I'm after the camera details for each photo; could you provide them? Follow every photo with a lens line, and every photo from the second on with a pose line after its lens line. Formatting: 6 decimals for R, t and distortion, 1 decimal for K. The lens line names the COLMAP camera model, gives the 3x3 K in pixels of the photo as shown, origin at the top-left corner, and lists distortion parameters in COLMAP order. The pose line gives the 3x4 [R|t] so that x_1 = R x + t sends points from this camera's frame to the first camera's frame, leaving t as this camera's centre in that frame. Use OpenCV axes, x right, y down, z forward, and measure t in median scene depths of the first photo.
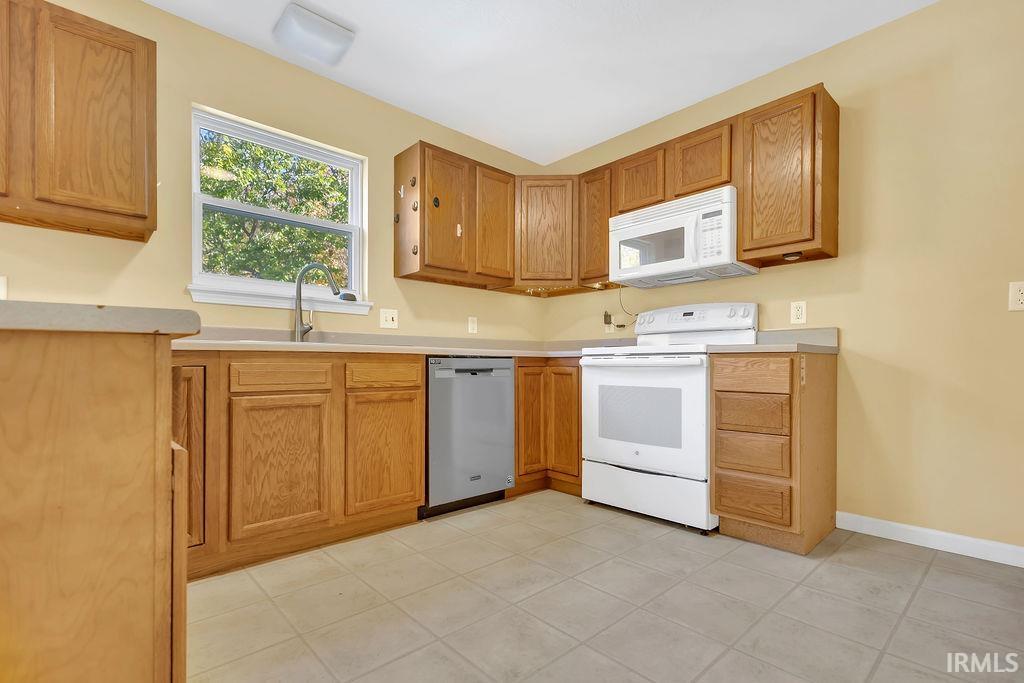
lens RADIAL K [[480.0, 0, 513.9], [0, 480.0, 365.8], [0, 0, 1]] dist [-0.000124, -0.000189]
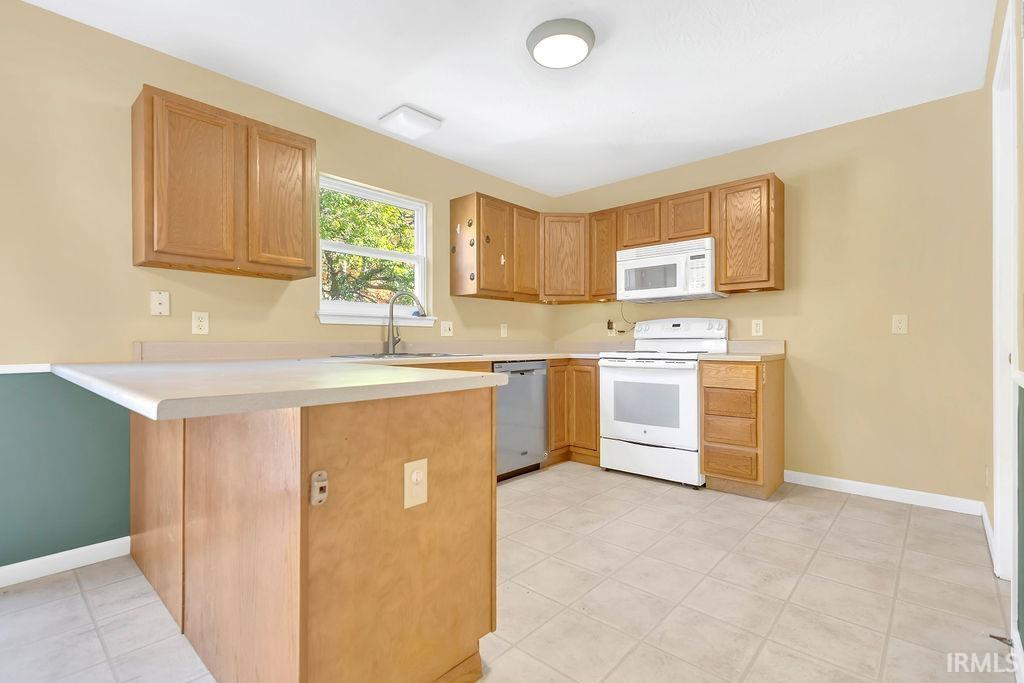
lens RADIAL K [[478.2, 0, 512.0], [0, 478.2, 341.5], [0, 0, 1]] dist [0.001979, 0.000360]
pose [[0.995434, -0.004090, 0.095370, -0.233627], [0.004276, 0.999989, -0.001748, -0.068832], [-0.095362, 0.002148, 0.995440, -0.294475]]
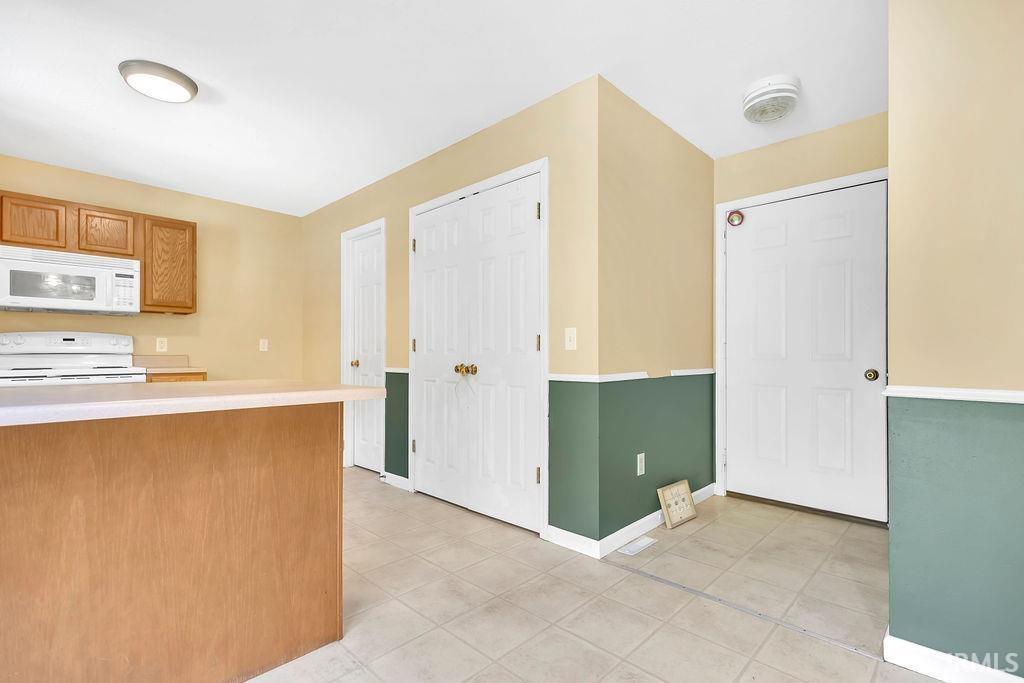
lens RADIAL K [[471.7, 0, 507.7], [0, 471.7, 352.4], [0, 0, 1]] dist [-0.000202, -0.000128]
pose [[-0.050561, 0.001363, 0.998720, -0.993241], [-0.000192, 0.999999, -0.001374, -0.079713], [-0.998721, -0.000261, -0.050561, -0.070044]]
